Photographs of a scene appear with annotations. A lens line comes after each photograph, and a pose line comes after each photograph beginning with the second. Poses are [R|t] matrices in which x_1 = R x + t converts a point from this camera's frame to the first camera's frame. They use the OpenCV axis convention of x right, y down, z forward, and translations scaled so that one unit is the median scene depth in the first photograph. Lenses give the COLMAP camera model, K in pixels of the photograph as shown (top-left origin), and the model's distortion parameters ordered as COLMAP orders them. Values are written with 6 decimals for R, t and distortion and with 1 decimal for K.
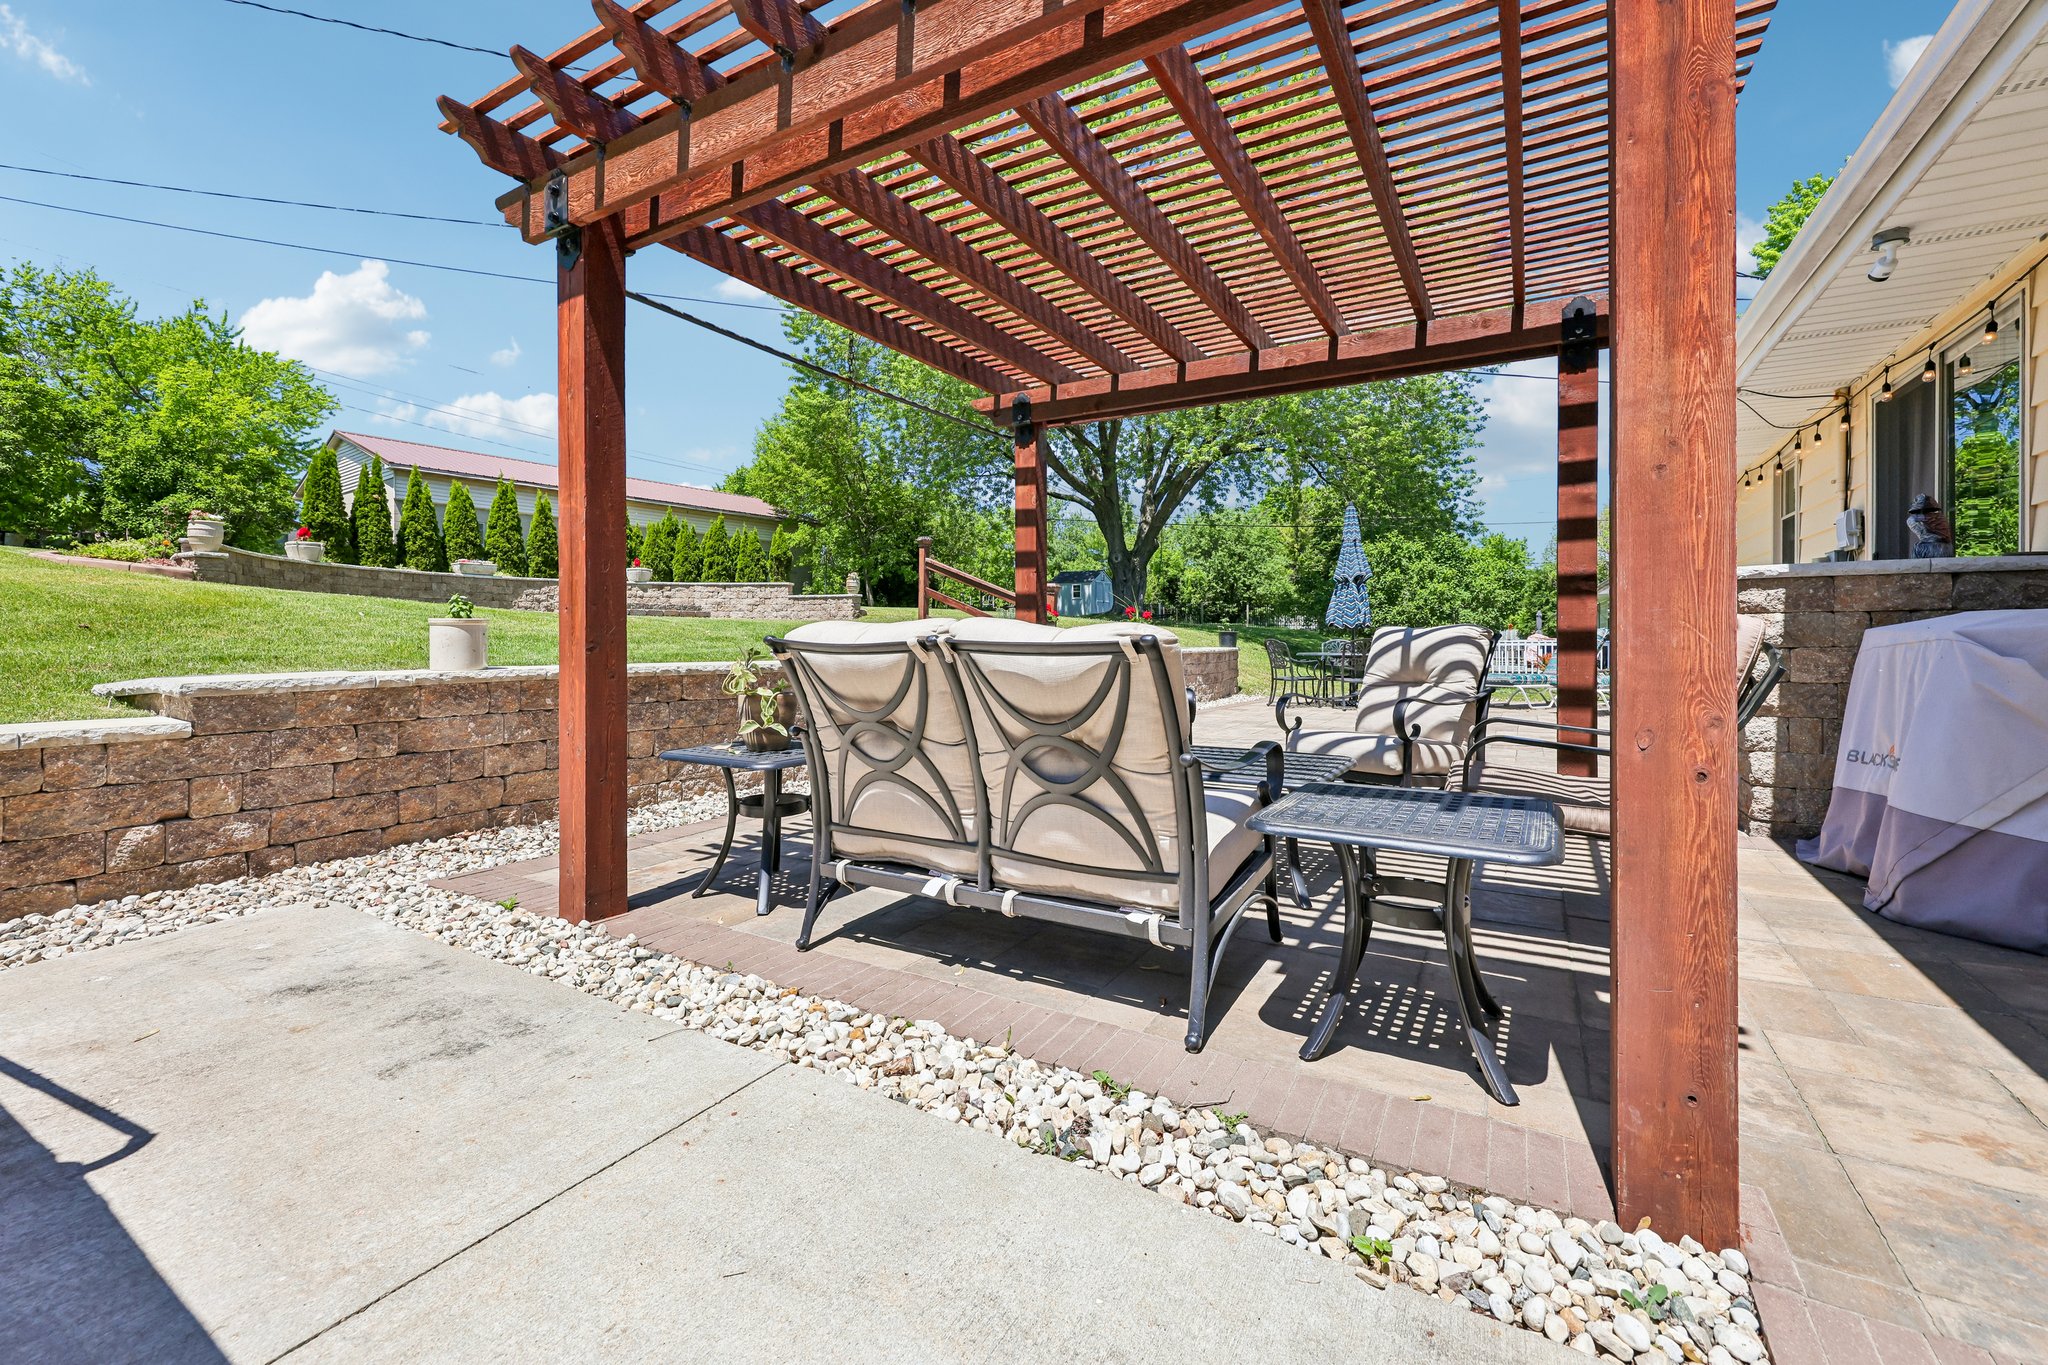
lens RADIAL K [[834.7, 0, 1026.2], [0, 834.7, 640.6], [0, 0, 1]] dist [0.003736, -0.001209]
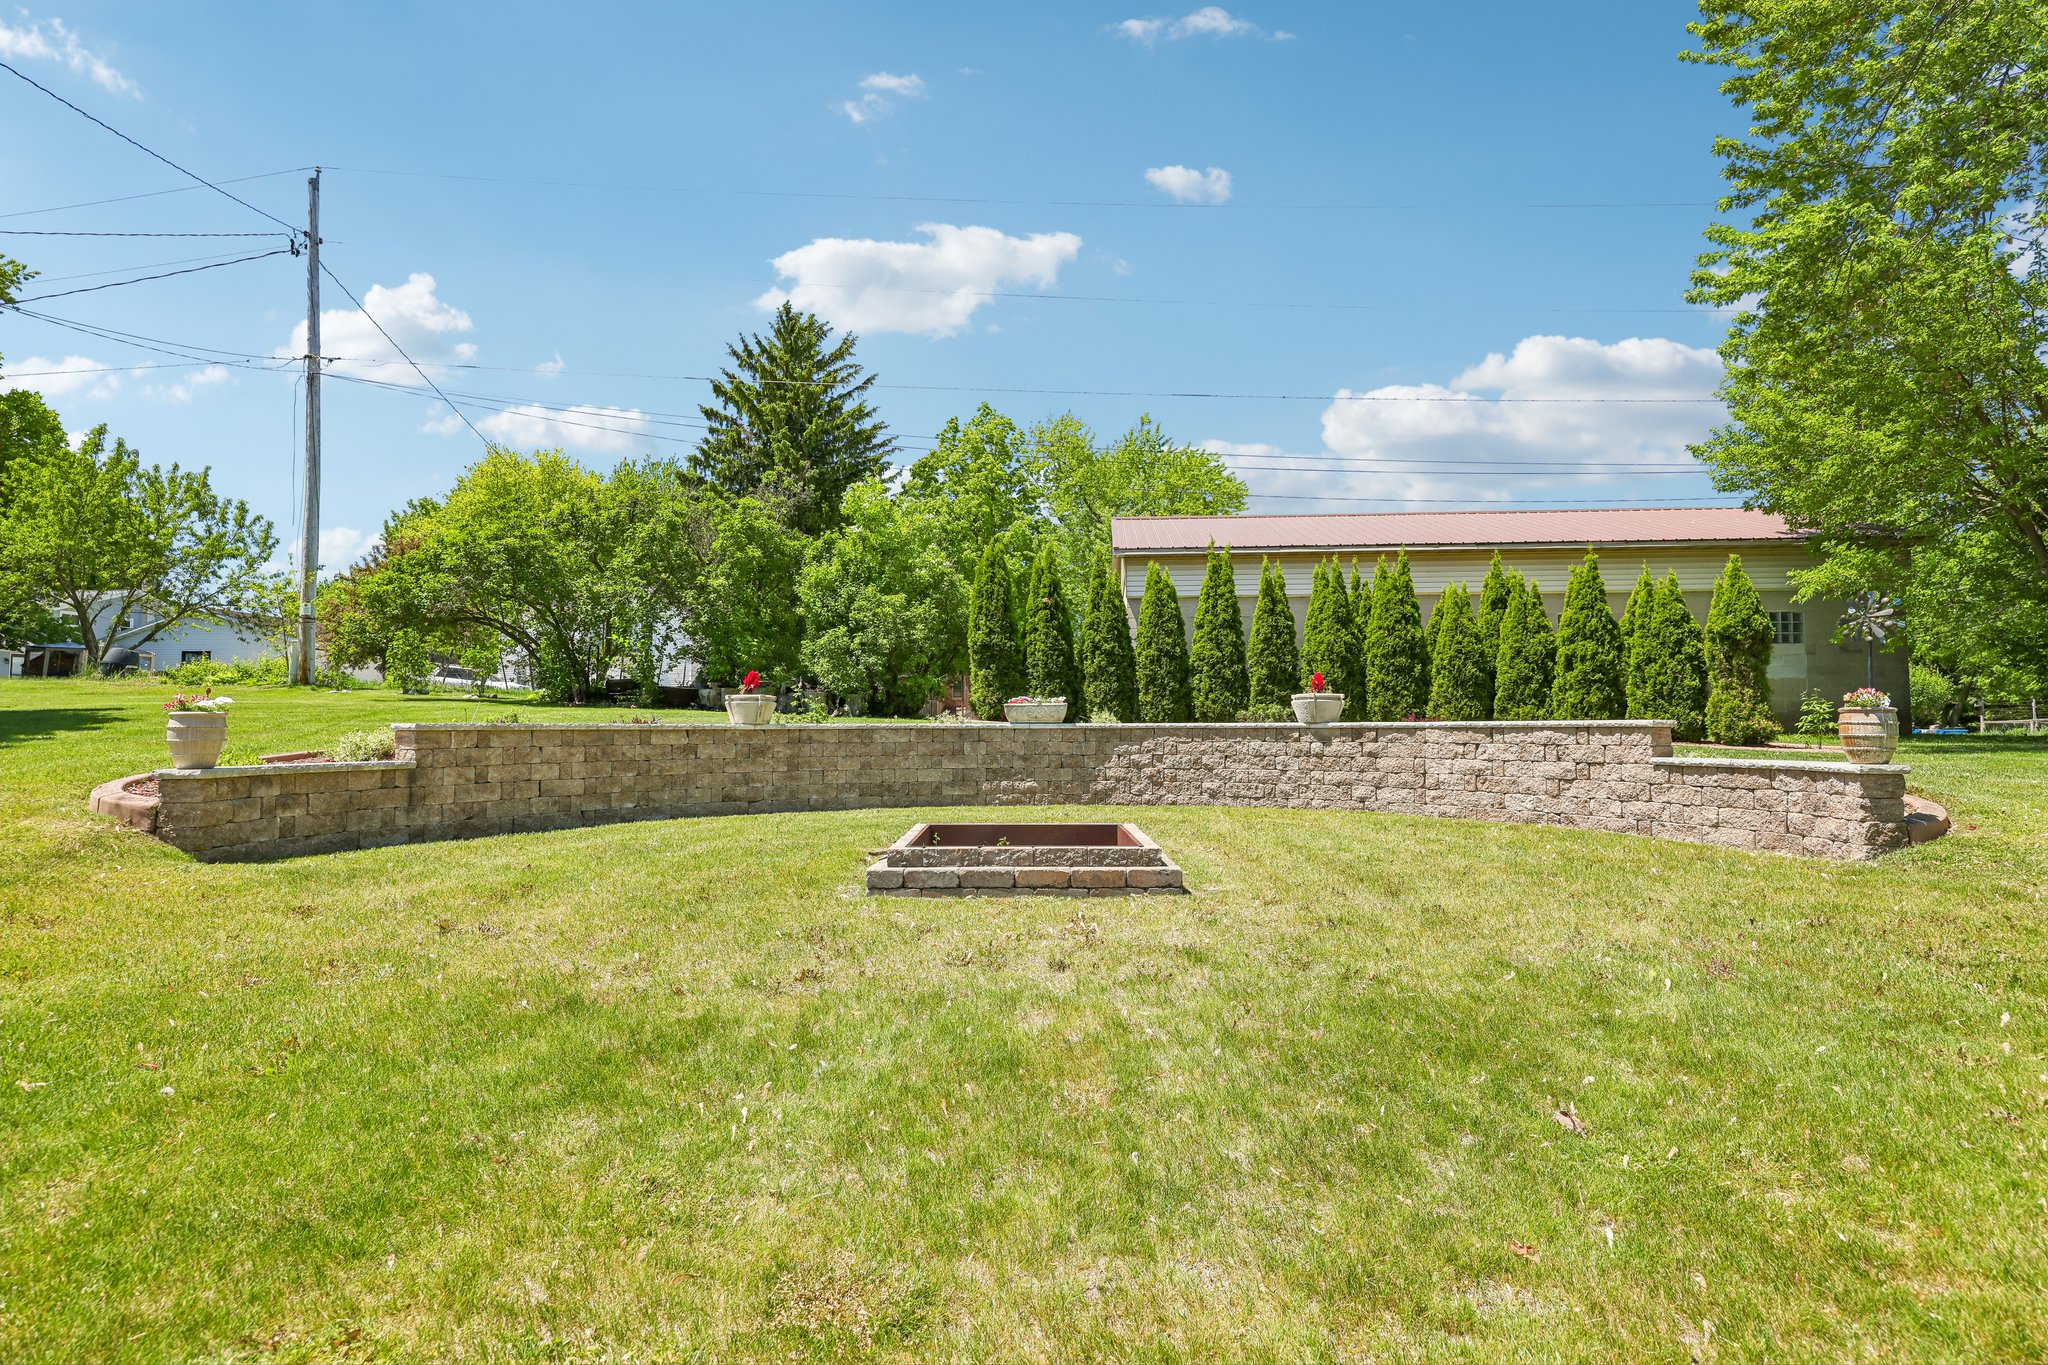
lens RADIAL K [[1026.6, 0, 1023.1], [0, 1026.6, 685.2], [0, 0, 1]] dist [-0.024700, -0.000435]
pose [[0.514916, -0.037327, -0.856428, -0.061367], [-0.000955, 0.999026, -0.044116, -0.069953], [0.857240, 0.023533, 0.514378, 0.600256]]
